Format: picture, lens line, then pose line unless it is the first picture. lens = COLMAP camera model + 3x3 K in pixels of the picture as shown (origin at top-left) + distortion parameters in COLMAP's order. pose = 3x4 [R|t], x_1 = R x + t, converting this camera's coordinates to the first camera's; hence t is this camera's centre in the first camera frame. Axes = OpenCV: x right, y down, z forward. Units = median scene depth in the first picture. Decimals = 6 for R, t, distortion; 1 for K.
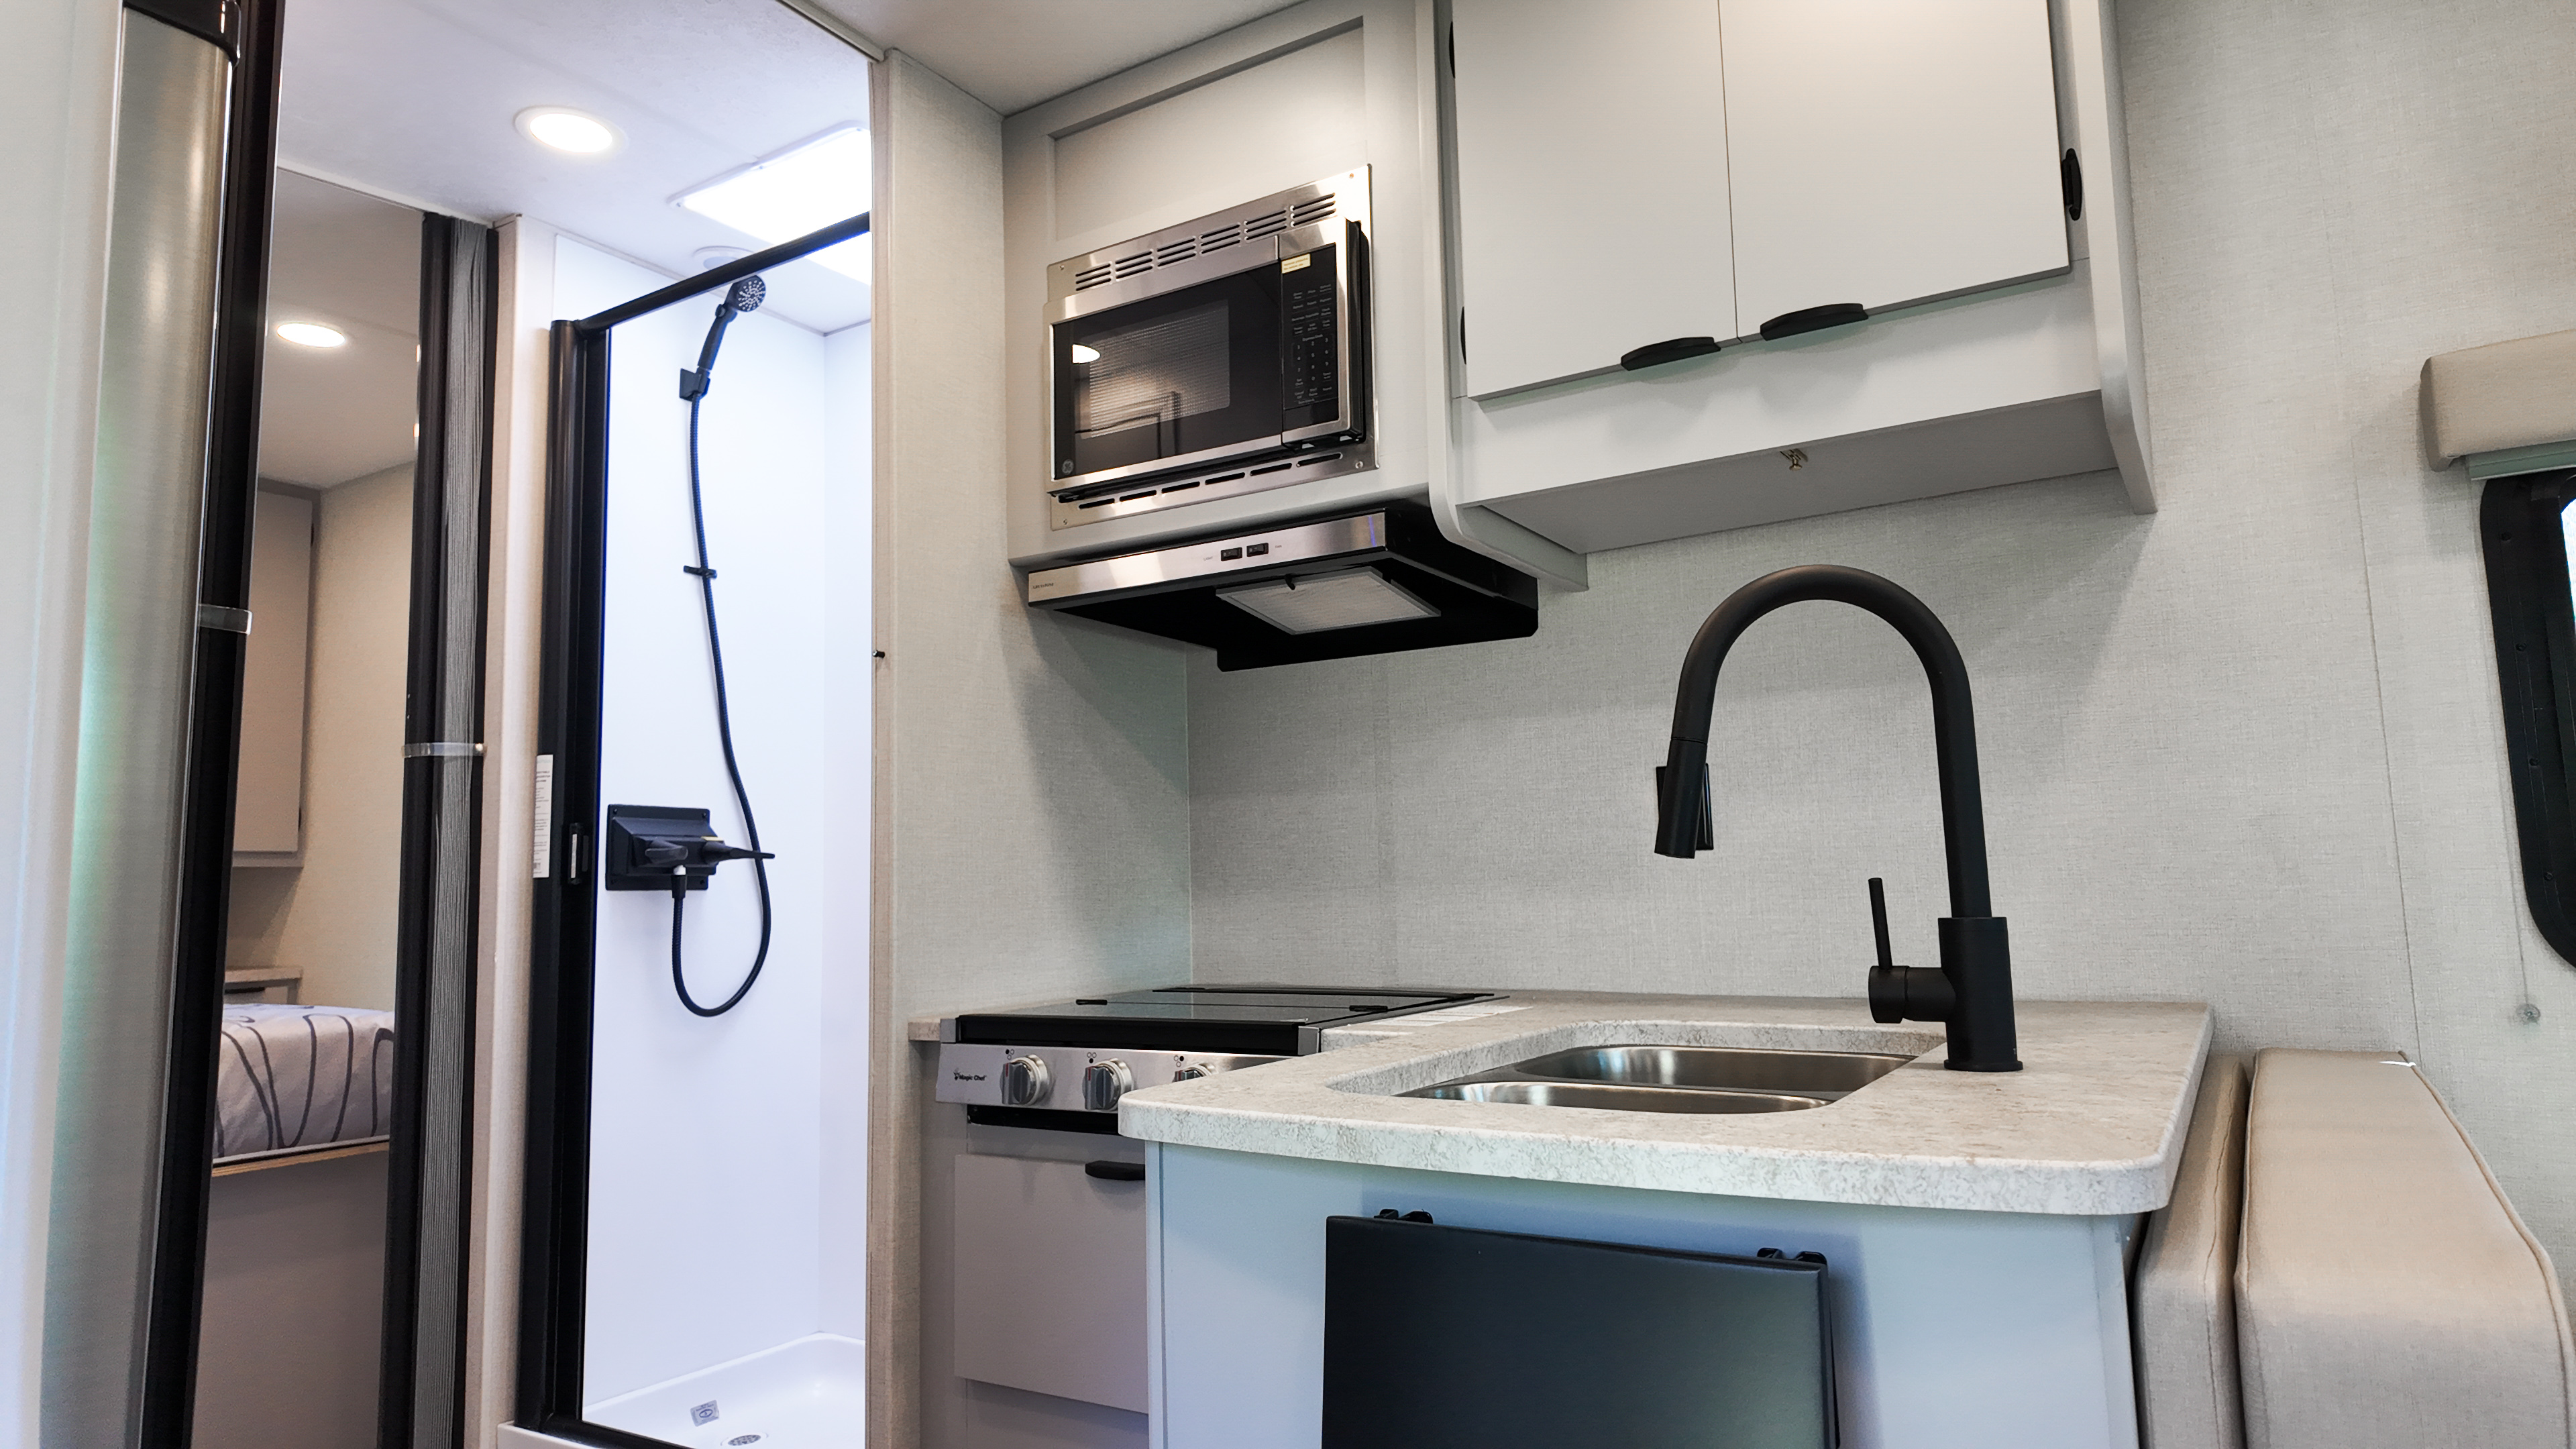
lens RADIAL K [[1509.3, 0, 1284.5], [0, 1509.3, 730.9], [0, 0, 1]] dist [0.127125, -0.181358]
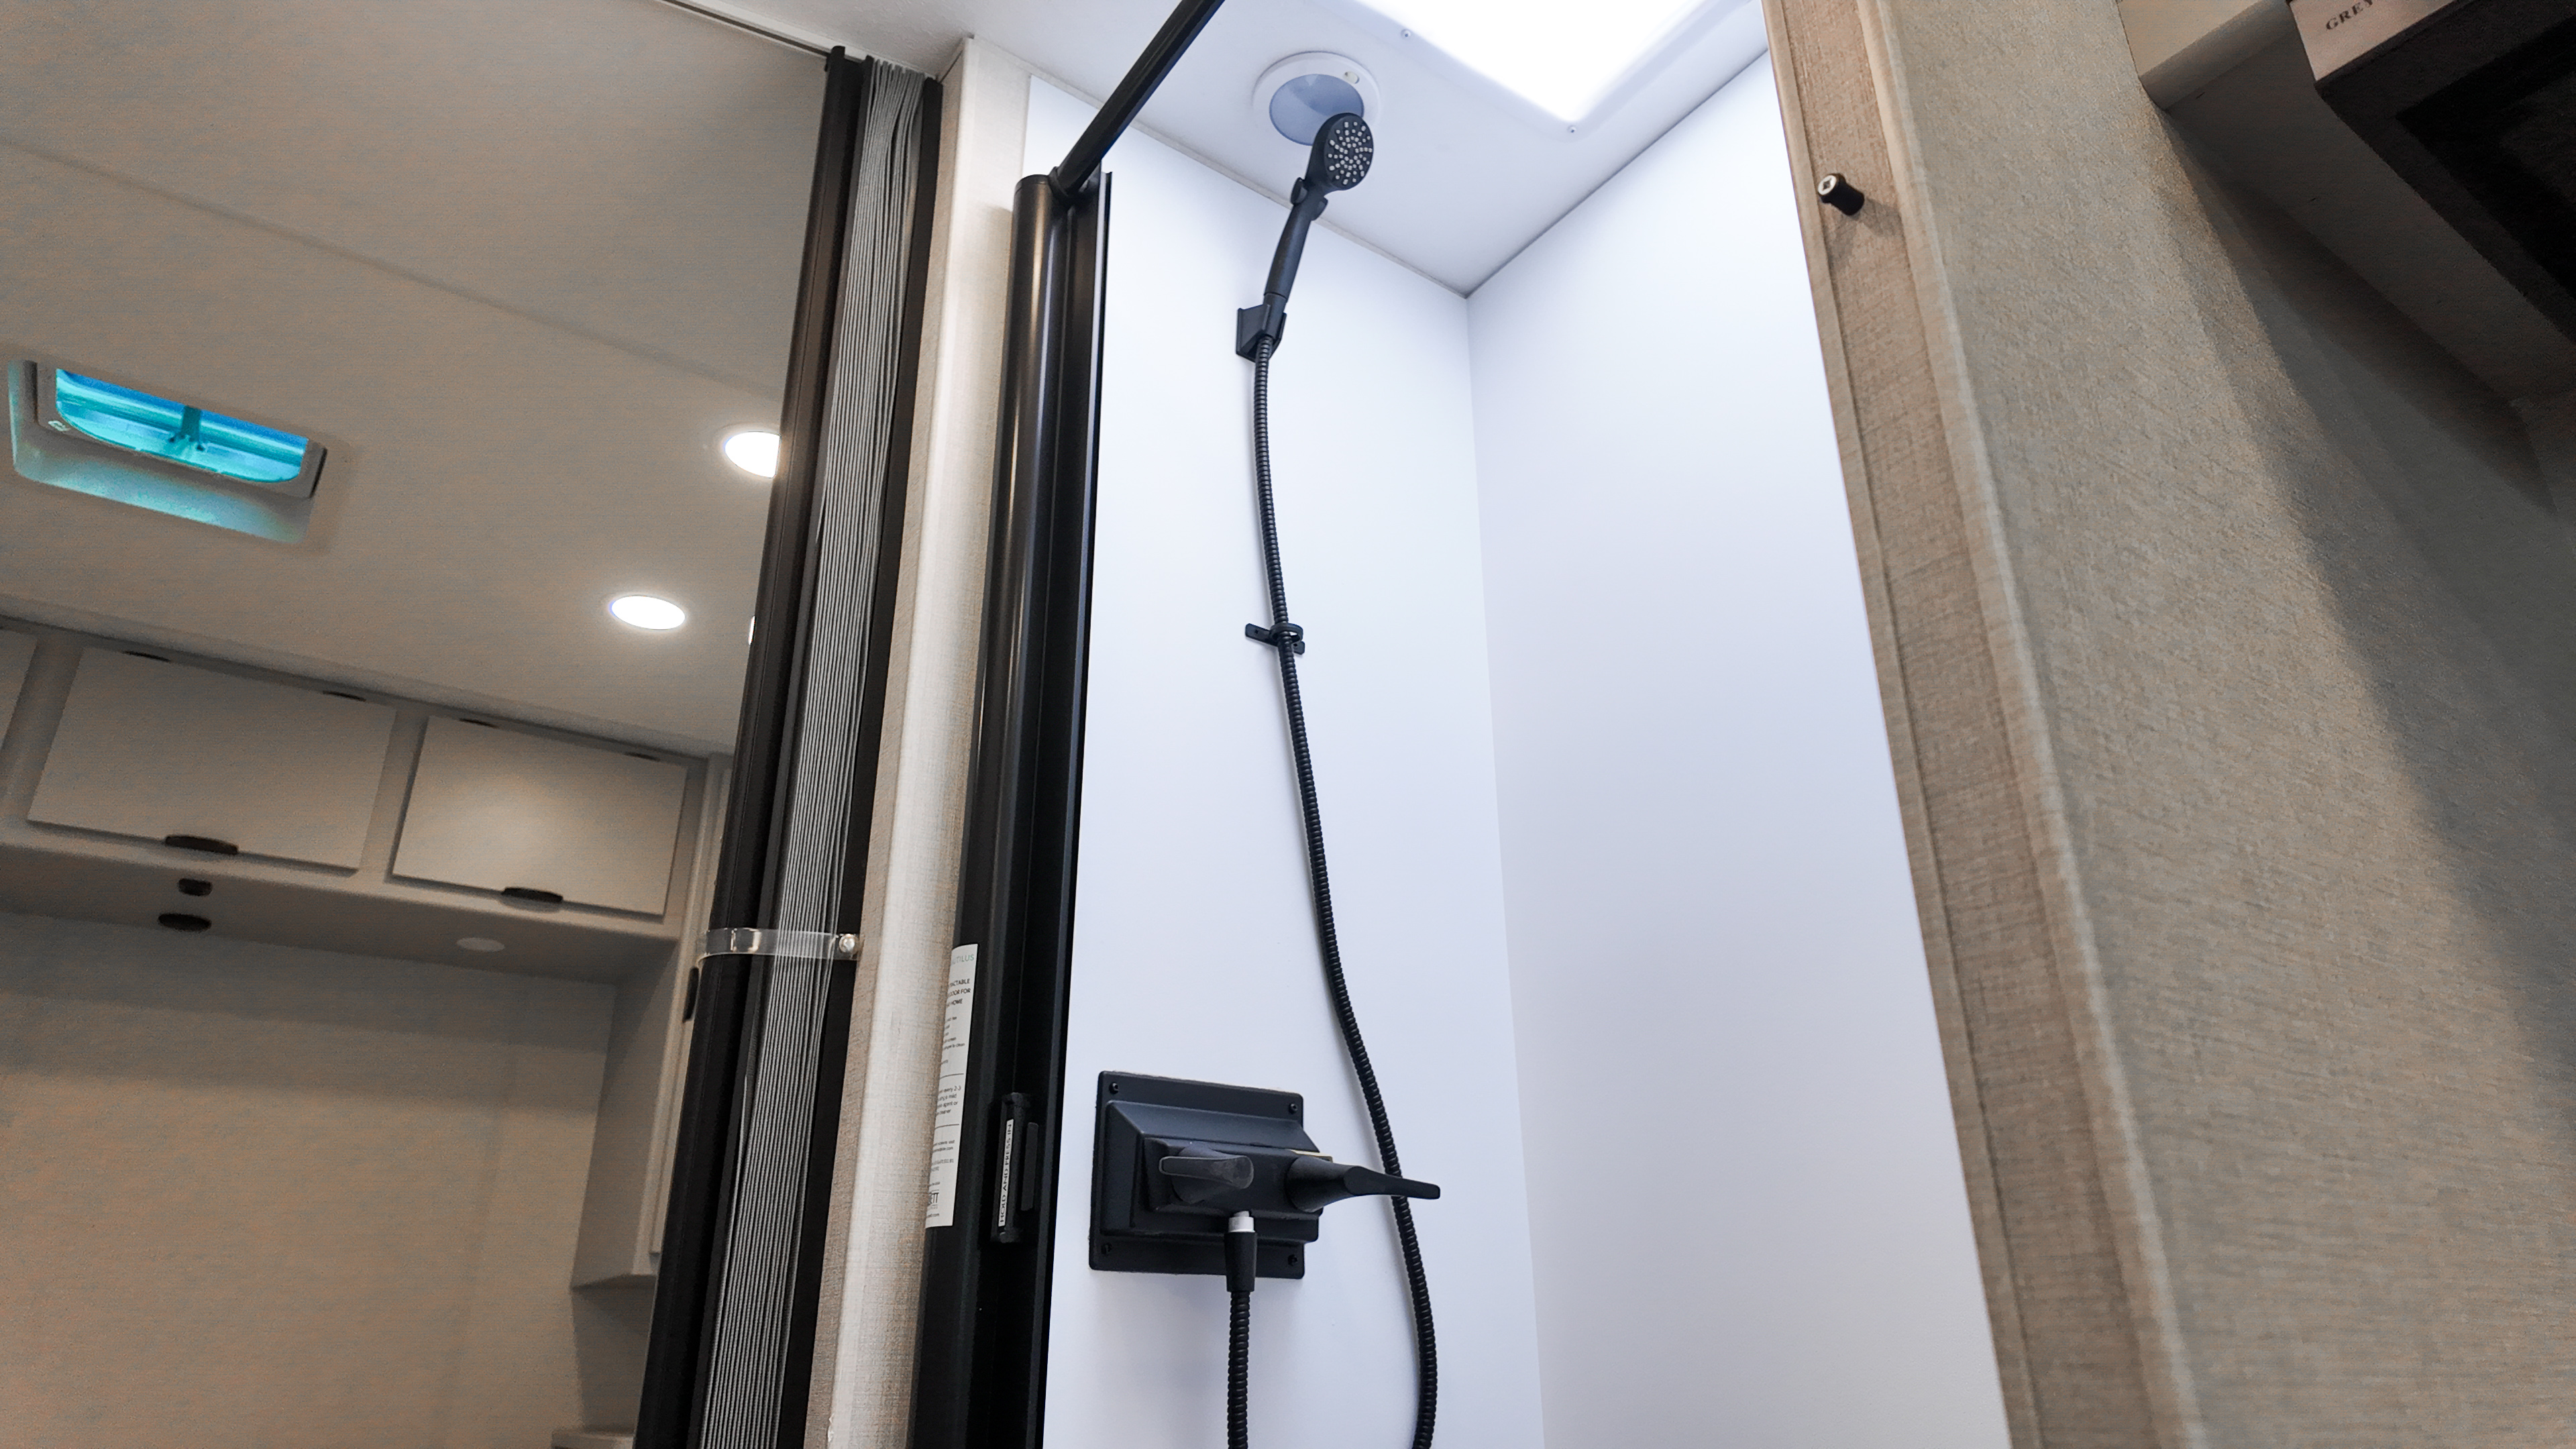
lens RADIAL K [[1509.3, 0, 1284.5], [0, 1509.3, 730.9], [0, 0, 1]] dist [0.127125, -0.181358]
pose [[0.925033, -0.131923, -0.356245, -0.210813], [0.026337, 0.957780, -0.286295, 0.082334], [0.378973, 0.255450, 0.889452, 0.585470]]
